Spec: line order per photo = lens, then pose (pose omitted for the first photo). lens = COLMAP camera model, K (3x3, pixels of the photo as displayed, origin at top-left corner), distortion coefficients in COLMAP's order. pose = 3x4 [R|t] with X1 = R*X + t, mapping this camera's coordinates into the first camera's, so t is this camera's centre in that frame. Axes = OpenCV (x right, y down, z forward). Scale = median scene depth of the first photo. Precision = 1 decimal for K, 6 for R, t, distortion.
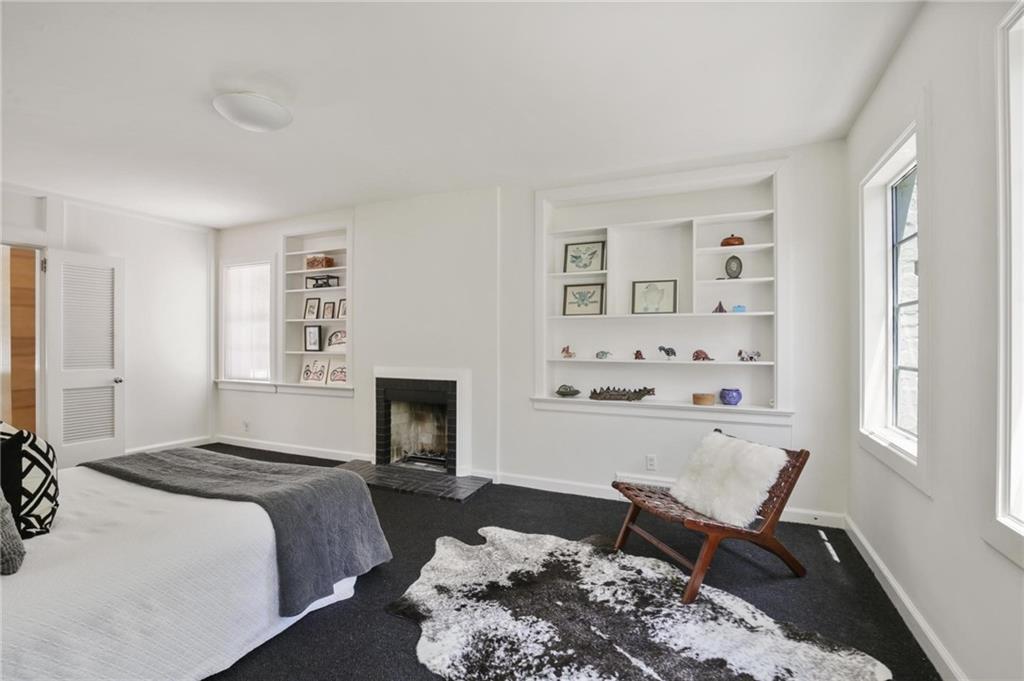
lens RADIAL K [[466.0, 0, 512.5], [0, 466.0, 344.0], [0, 0, 1]] dist [-0.035070, 0.000488]
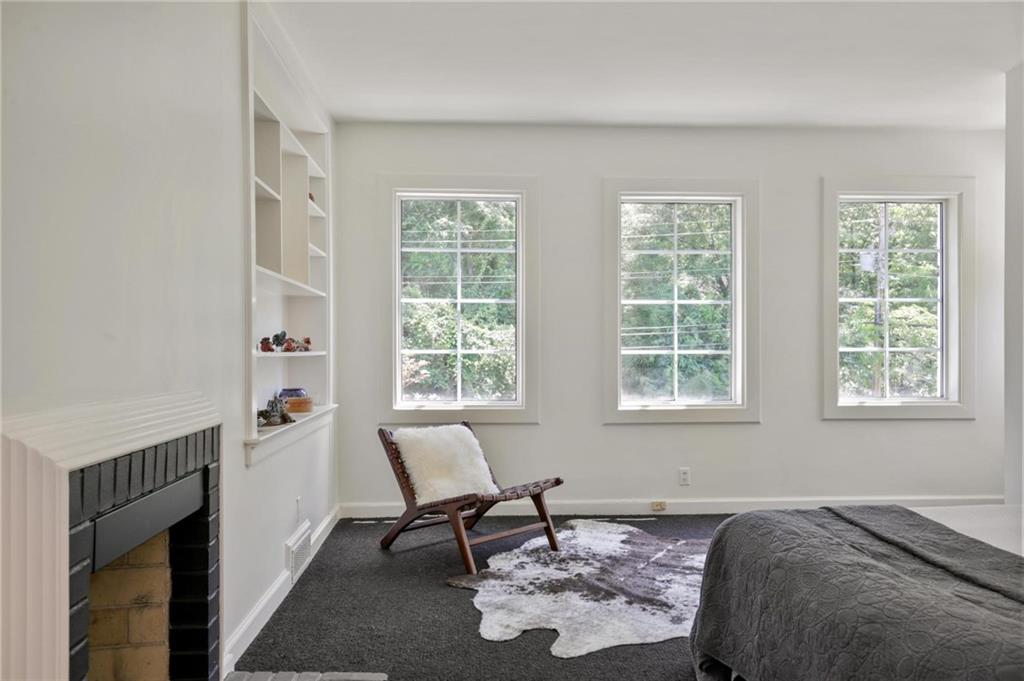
lens RADIAL K [[809.8, 0, 512.5], [0, 809.8, 341.1], [0, 0, 1]] dist [-0.009755, -0.001132]
pose [[-0.473300, 0.004149, 0.880892, -1.194740], [-0.004135, 0.999967, -0.006931, 0.042420], [-0.880892, -0.006923, -0.473267, 1.807565]]
